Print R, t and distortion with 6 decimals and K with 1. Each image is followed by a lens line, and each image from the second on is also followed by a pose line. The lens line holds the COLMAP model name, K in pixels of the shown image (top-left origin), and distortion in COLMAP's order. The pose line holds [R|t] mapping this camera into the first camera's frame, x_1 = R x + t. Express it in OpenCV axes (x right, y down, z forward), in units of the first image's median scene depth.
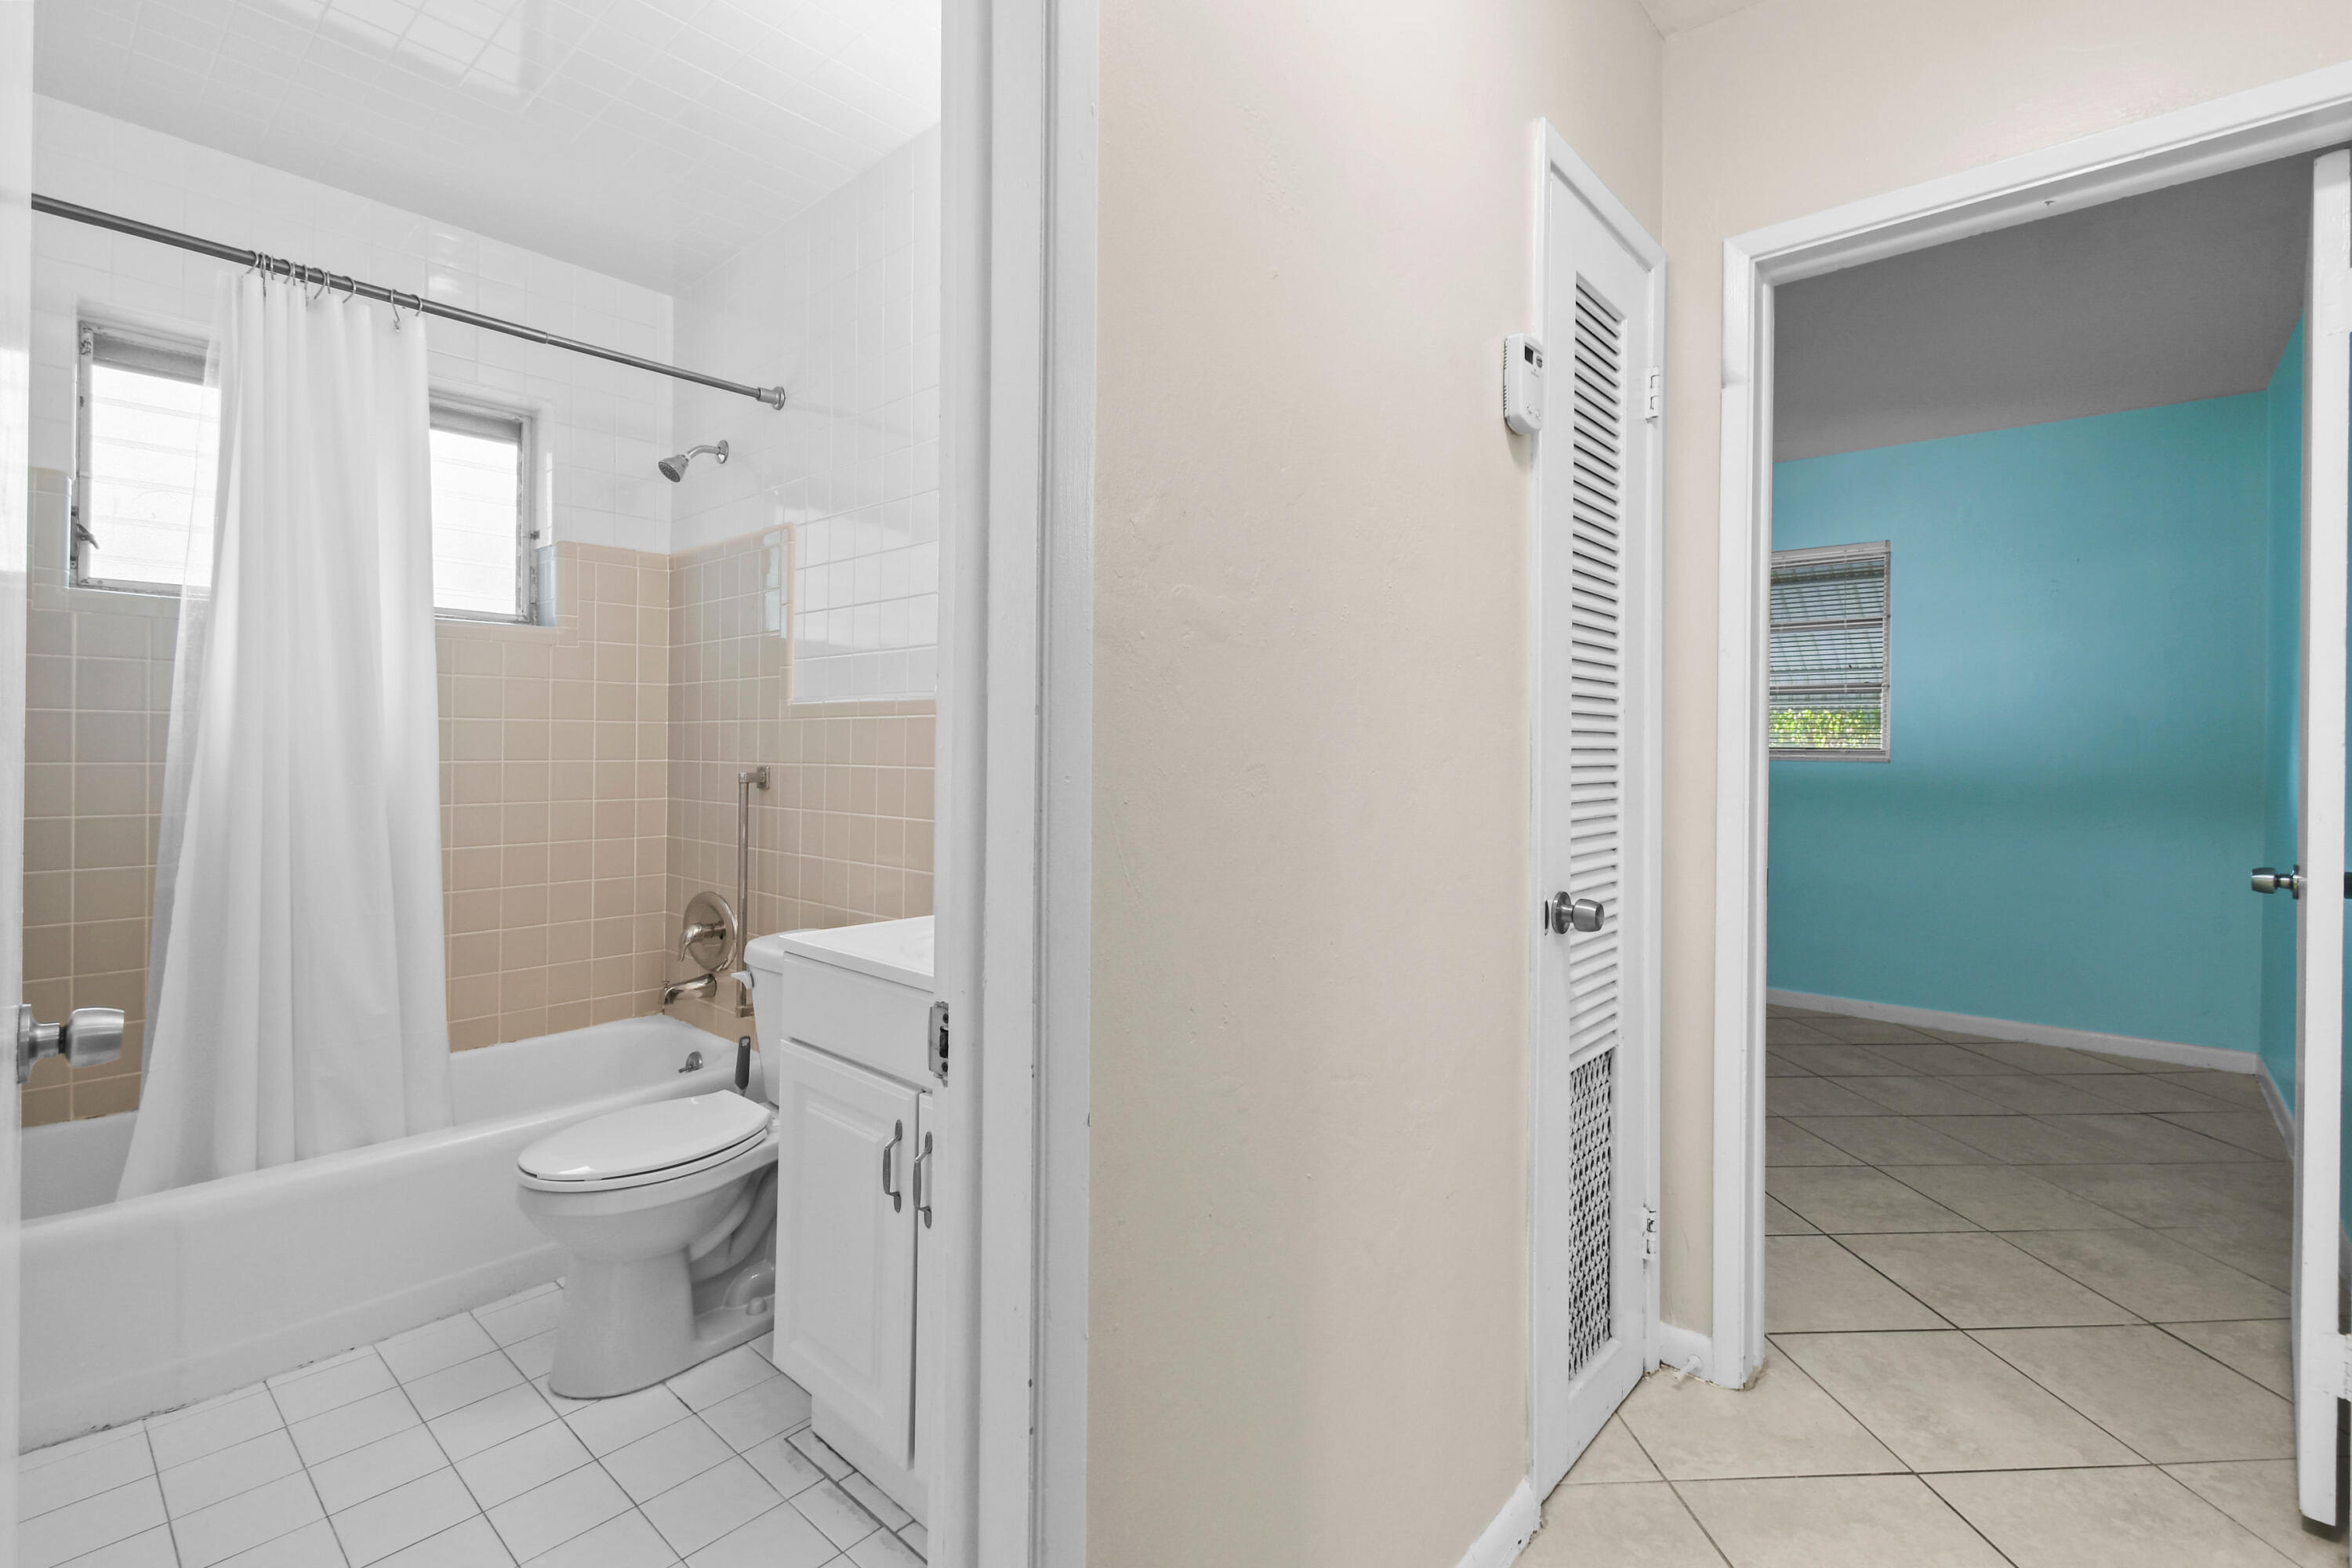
lens RADIAL K [[1060.6, 0, 1179.3], [0, 1060.6, 747.0], [0, 0, 1]] dist [0.006635, -0.006709]
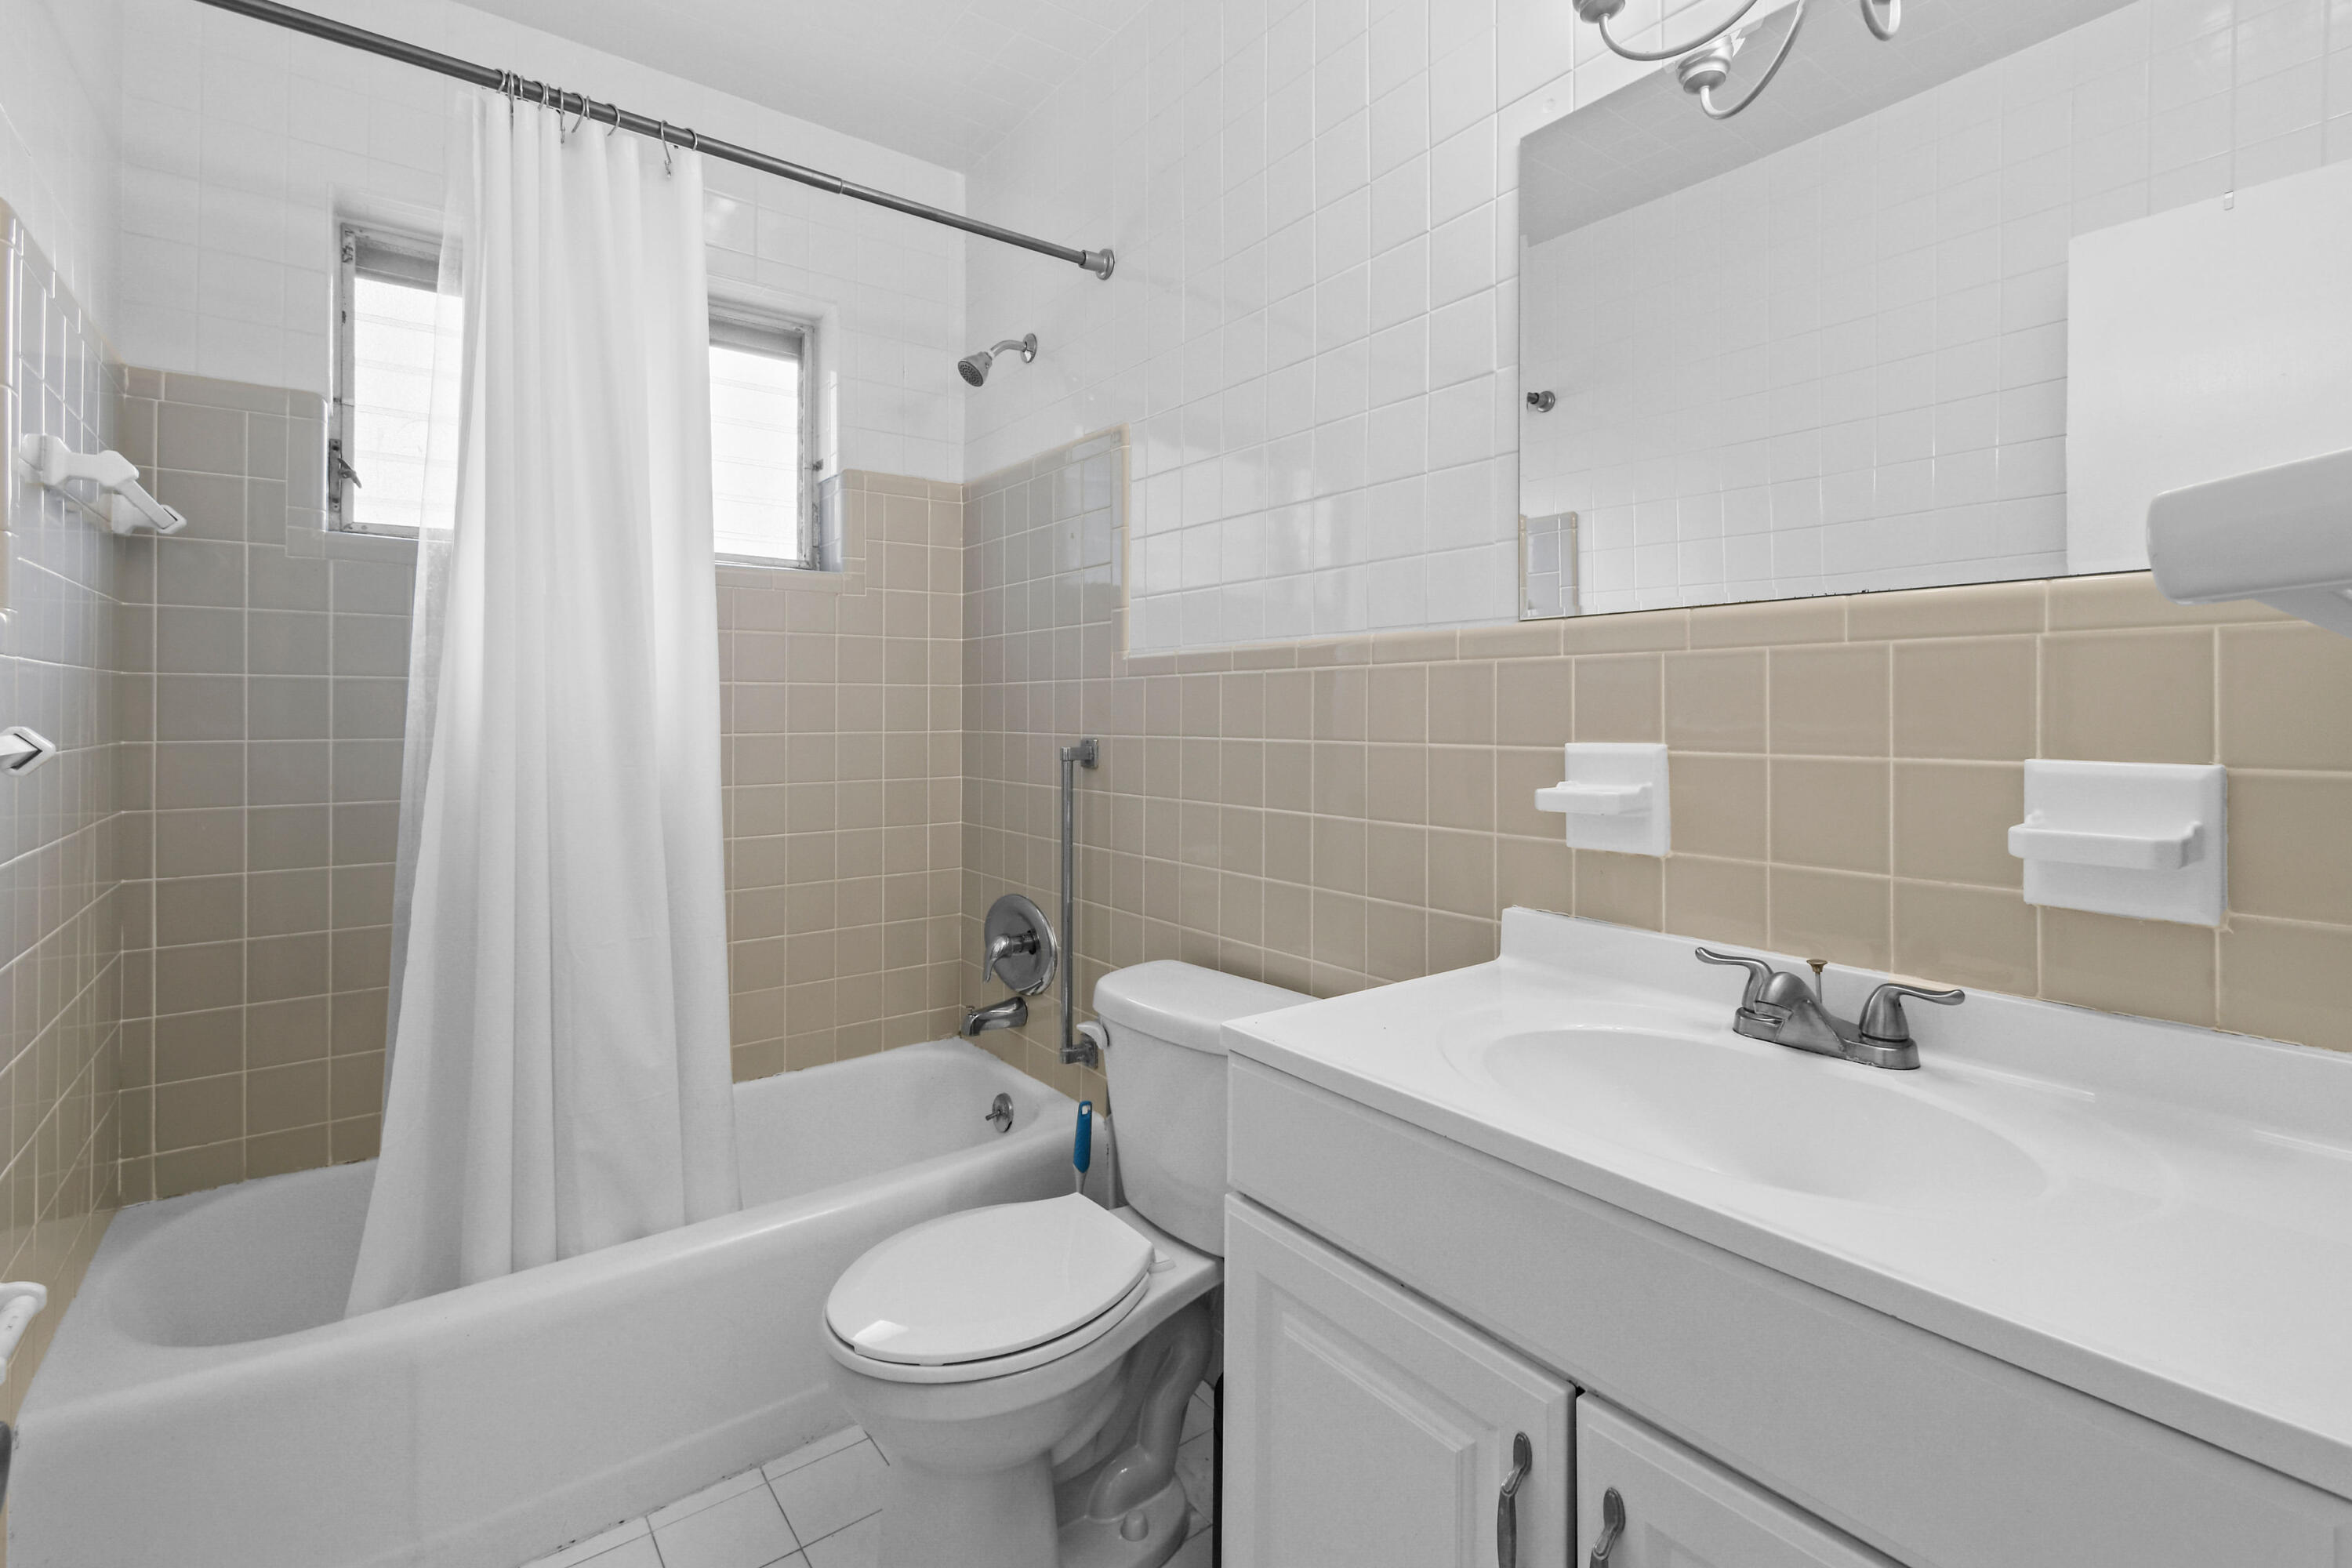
lens RADIAL K [[1047.0, 0, 1150.4], [0, 1047.0, 708.1], [0, 0, 1]] dist [0.002684, 0.000299]
pose [[0.977258, -0.008863, -0.211868, -0.192845], [0.008039, 0.999956, -0.004751, -0.000541], [0.211901, 0.002940, 0.977287, 0.269790]]
